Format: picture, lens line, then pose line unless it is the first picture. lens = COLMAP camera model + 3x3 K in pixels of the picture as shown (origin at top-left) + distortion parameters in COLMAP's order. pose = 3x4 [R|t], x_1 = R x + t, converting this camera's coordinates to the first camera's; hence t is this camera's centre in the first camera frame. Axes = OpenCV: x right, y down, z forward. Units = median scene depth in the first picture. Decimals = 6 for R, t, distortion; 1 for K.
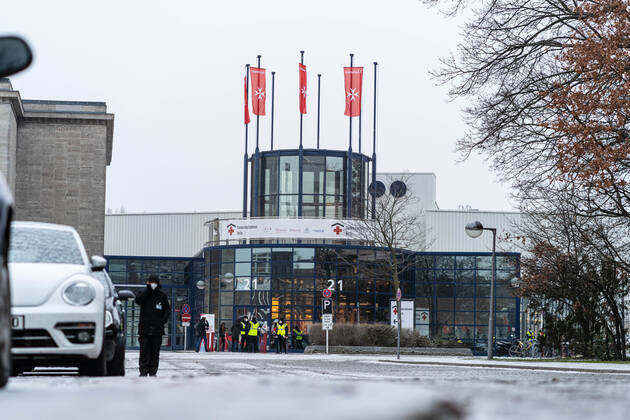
lens RADIAL K [[1308.5, 0, 315.0], [0, 1308.5, 210.0], [0, 0, 1]] dist [-0.039417, -0.249896]
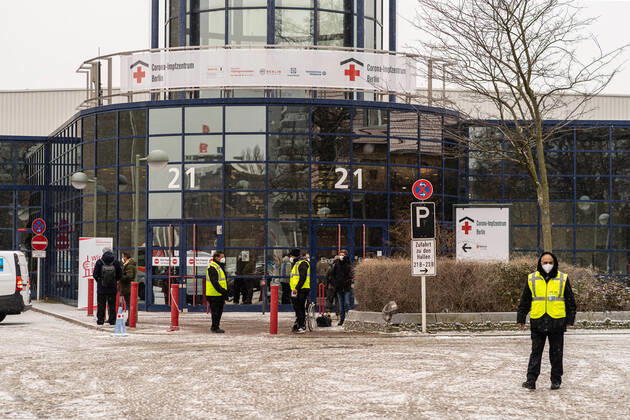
lens RADIAL K [[1466.5, 0, 342.8], [0, 1466.5, 210.1], [0, 0, 1]] dist [0.040949, 0.069401]
pose [[0.990847, -0.007571, 0.134776, -0.062424], [-0.001585, 0.997705, 0.067696, 0.029548], [-0.134979, -0.067290, 0.988561, 0.413573]]
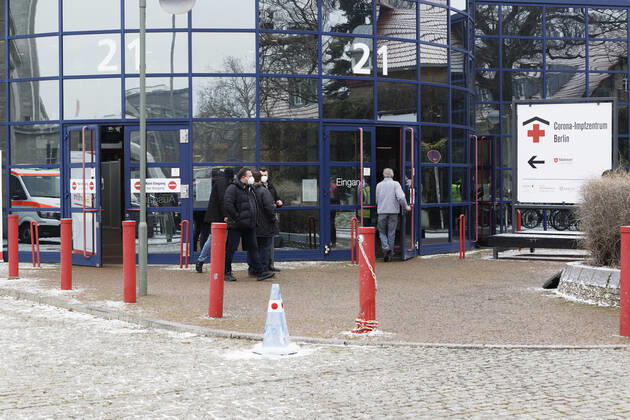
lens RADIAL K [[1276.9, 0, 315.0], [0, 1276.9, 210.0], [0, 0, 1]] dist [-0.040558, -0.268851]
pose [[0.938391, -0.027577, 0.344474, -0.110764], [-0.012747, 0.993370, 0.114248, 0.056436], [-0.345341, -0.111600, 0.931818, 0.663731]]
